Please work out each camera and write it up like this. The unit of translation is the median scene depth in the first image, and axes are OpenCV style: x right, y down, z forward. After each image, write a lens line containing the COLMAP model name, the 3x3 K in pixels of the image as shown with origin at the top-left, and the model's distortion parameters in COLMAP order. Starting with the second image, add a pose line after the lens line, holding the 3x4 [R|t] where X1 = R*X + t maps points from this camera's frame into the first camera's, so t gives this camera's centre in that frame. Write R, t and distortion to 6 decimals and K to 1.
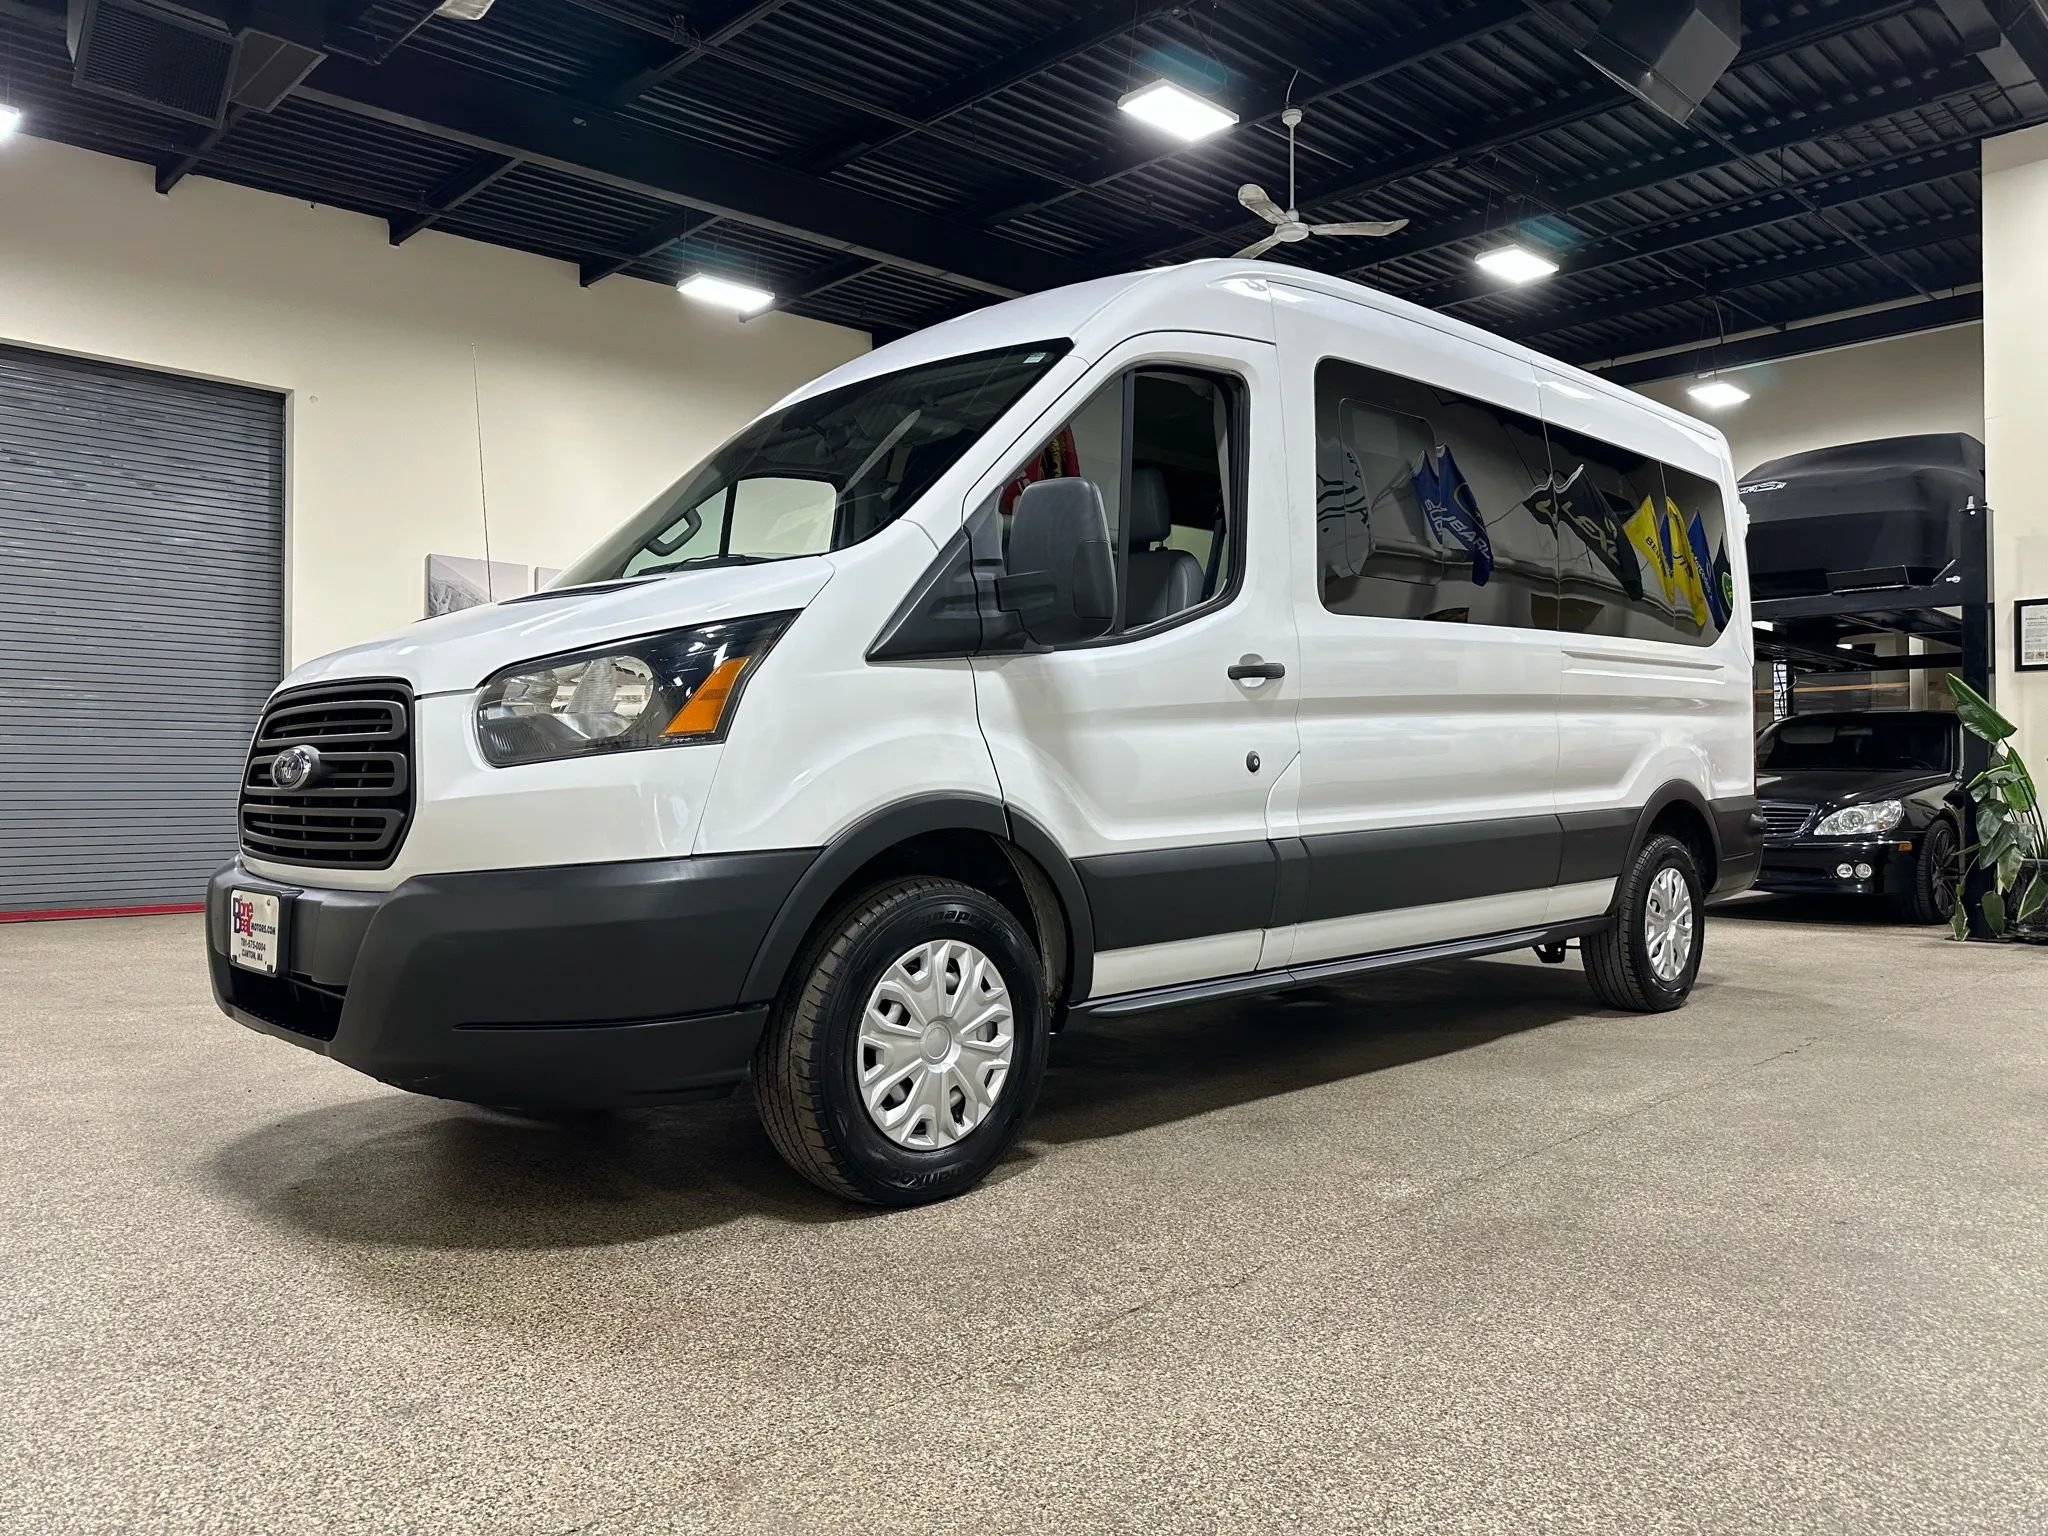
lens RADIAL K [[1459.1, 0, 1008.1], [0, 1459.1, 767.7], [0, 0, 1]] dist [0.016392, -0.029214]
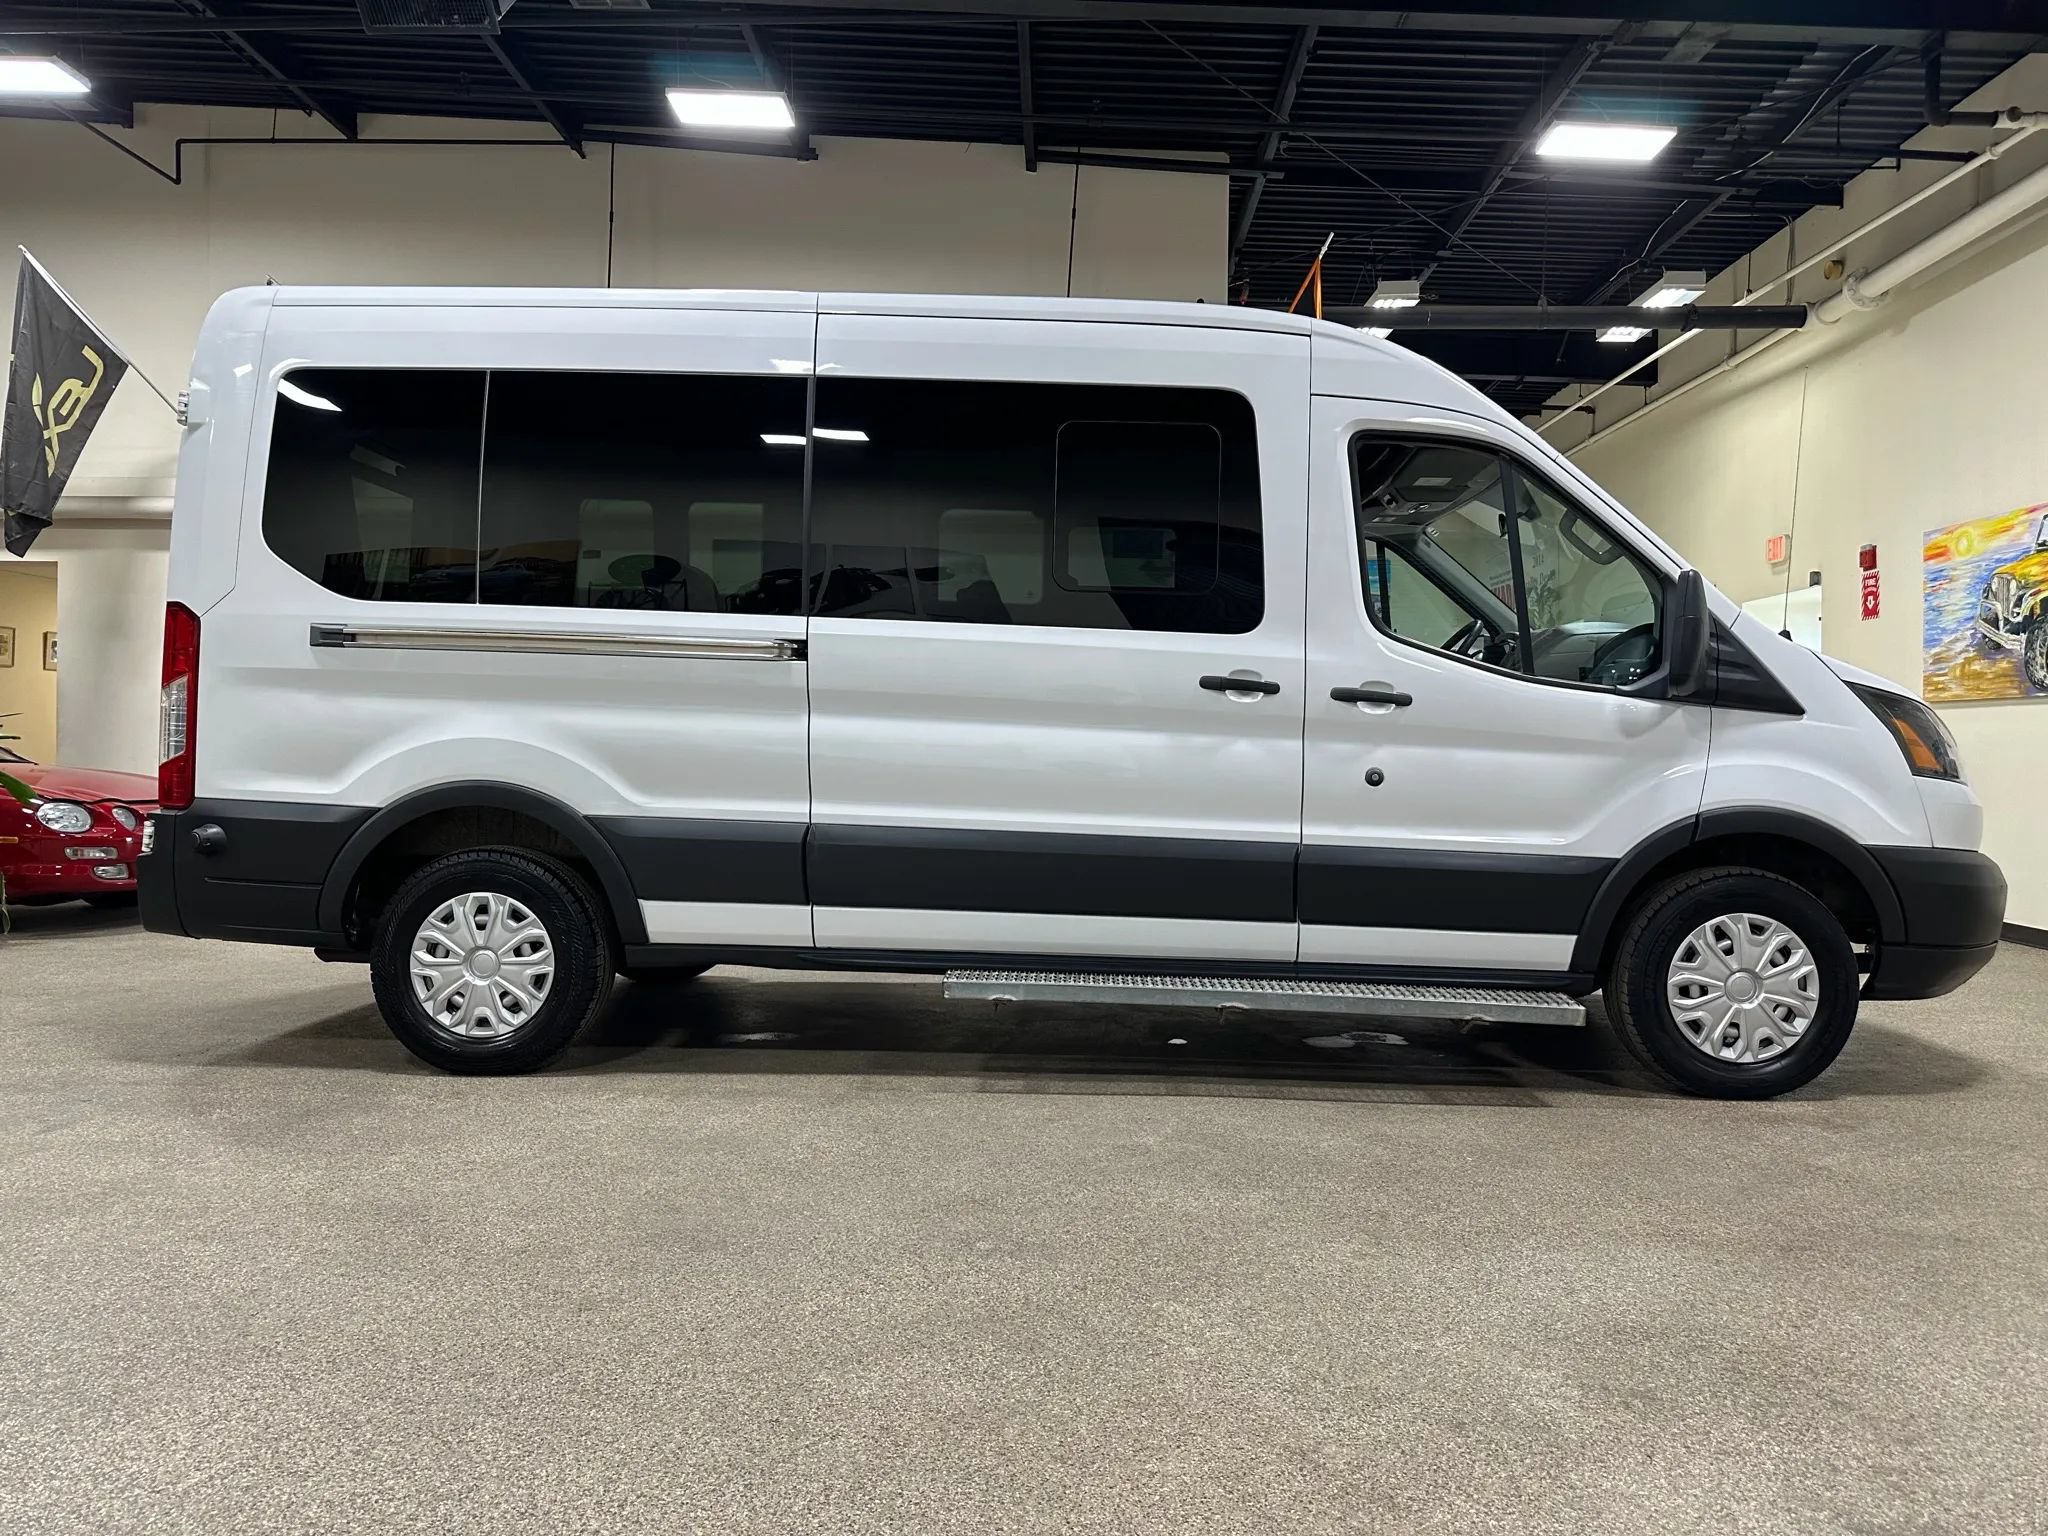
lens RADIAL K [[1459.1, 0, 1026.6], [0, 1459.1, 767.9], [0, 0, 1]] dist [0.016392, -0.029214]
pose [[-0.717190, -0.019719, 0.696598, -0.560425], [-0.023661, 0.999712, 0.003939, -0.014297], [-0.696476, -0.013657, -0.717450, 2.390476]]
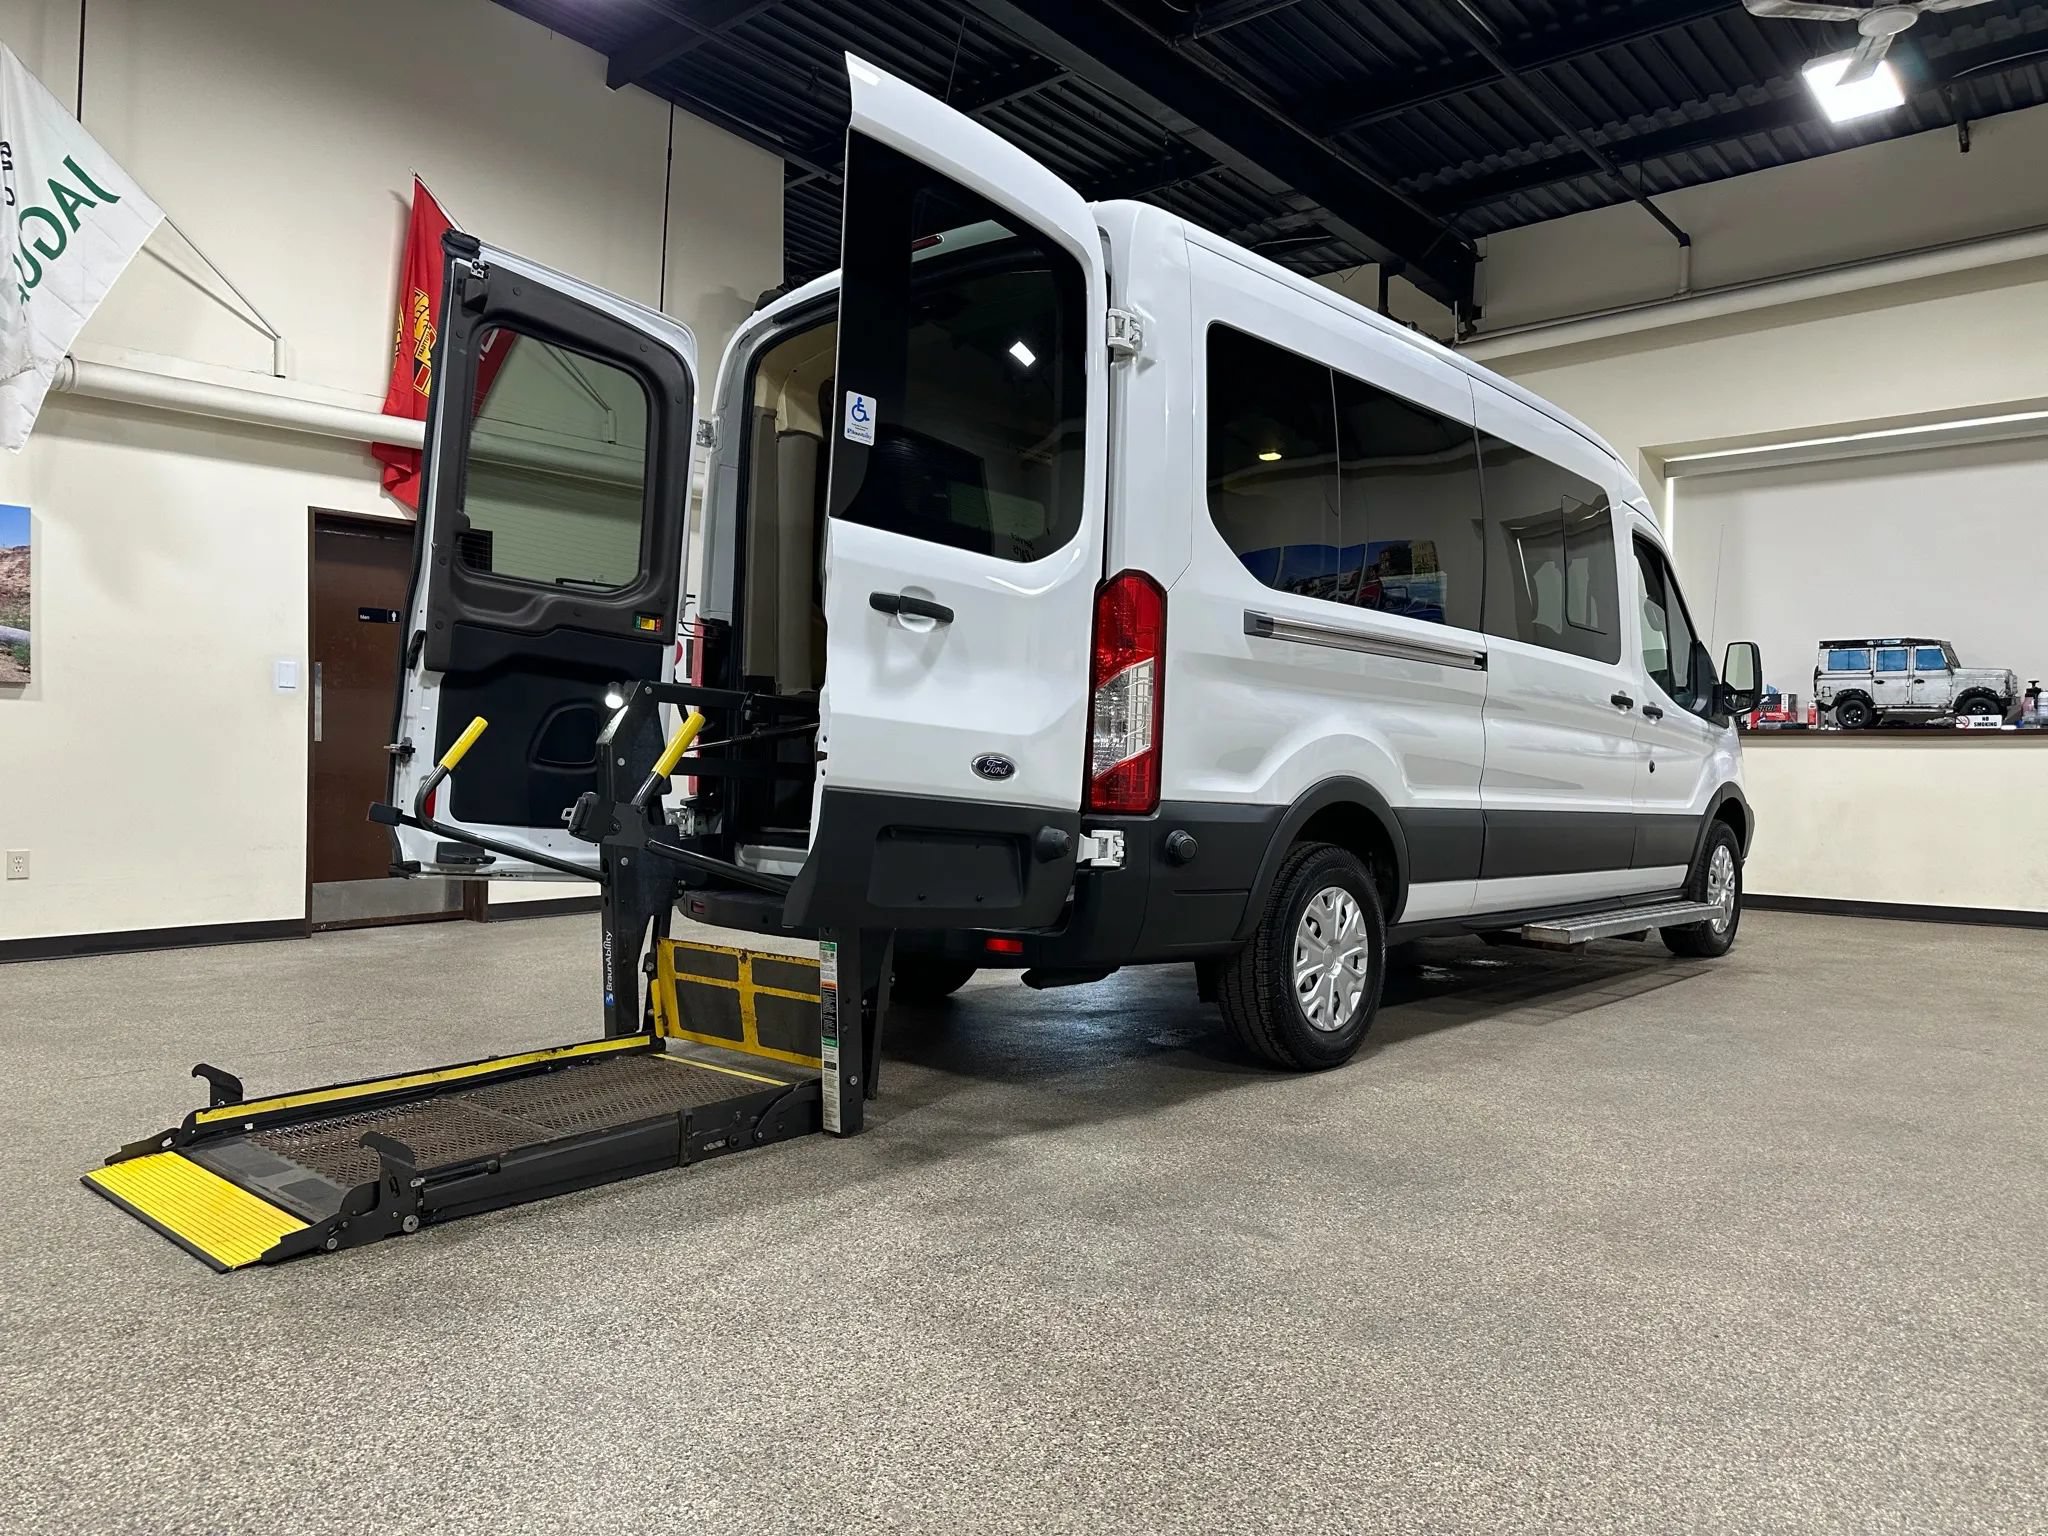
lens RADIAL K [[1459.1, 0, 1016.1], [0, 1459.1, 757.9], [0, 0, 1]] dist [0.016392, -0.029214]
pose [[-0.995737, -0.027834, -0.087940, 1.095686], [-0.027547, 0.999611, -0.004473, 0.010198], [0.088030, -0.002032, -0.996116, 3.079753]]
